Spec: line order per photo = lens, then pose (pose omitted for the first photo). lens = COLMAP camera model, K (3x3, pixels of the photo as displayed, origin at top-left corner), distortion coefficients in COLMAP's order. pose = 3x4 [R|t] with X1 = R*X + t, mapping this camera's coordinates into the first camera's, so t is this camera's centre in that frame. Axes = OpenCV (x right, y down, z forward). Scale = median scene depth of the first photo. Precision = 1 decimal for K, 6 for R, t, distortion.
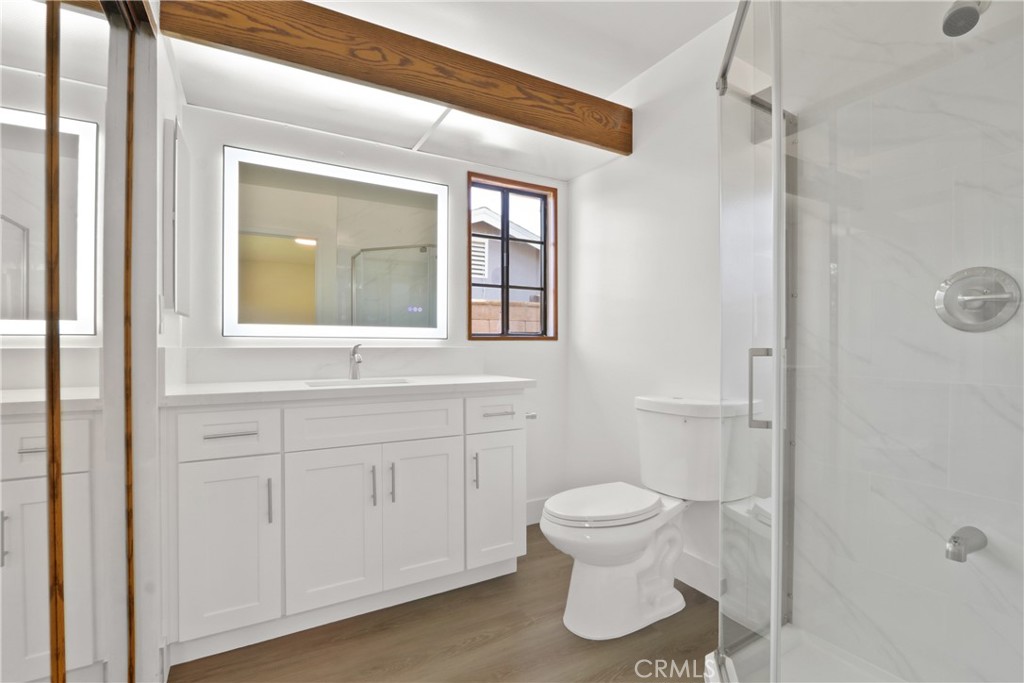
lens RADIAL K [[476.1, 0, 520.3], [0, 476.1, 351.0], [0, 0, 1]] dist [-0.016628, 0.000515]
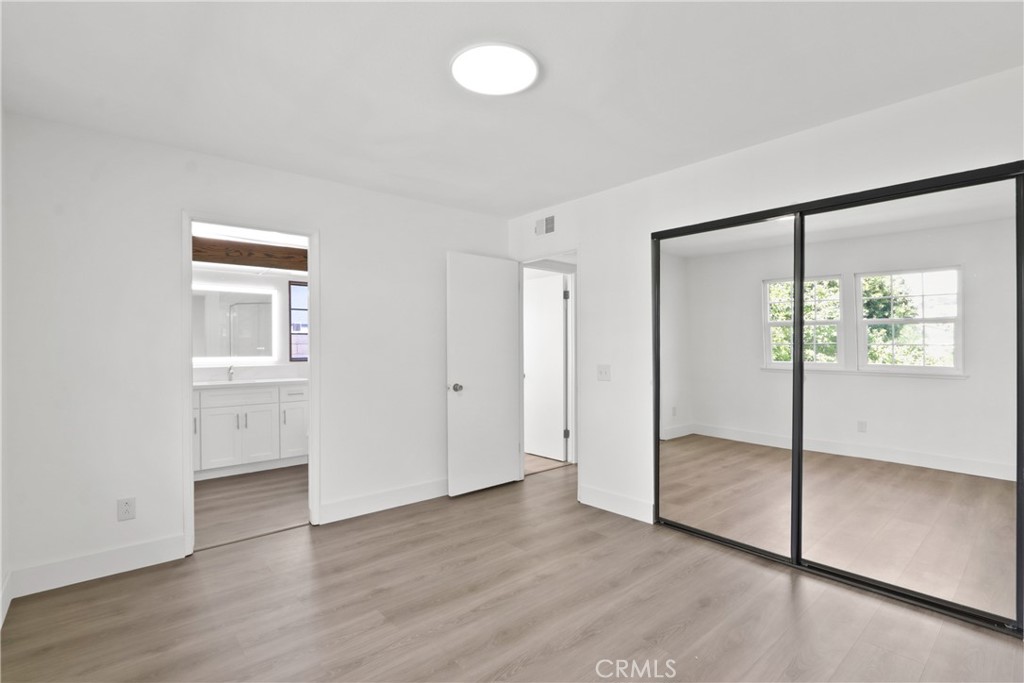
lens RADIAL K [[476.1, 0, 520.3], [0, 476.1, 351.0], [0, 0, 1]] dist [-0.016628, 0.000515]
pose [[0.978965, -0.006288, 0.203931, 0.596914], [0.006425, 0.999979, -0.000008, -0.080153], [-0.203927, 0.001318, 0.978985, -1.626080]]
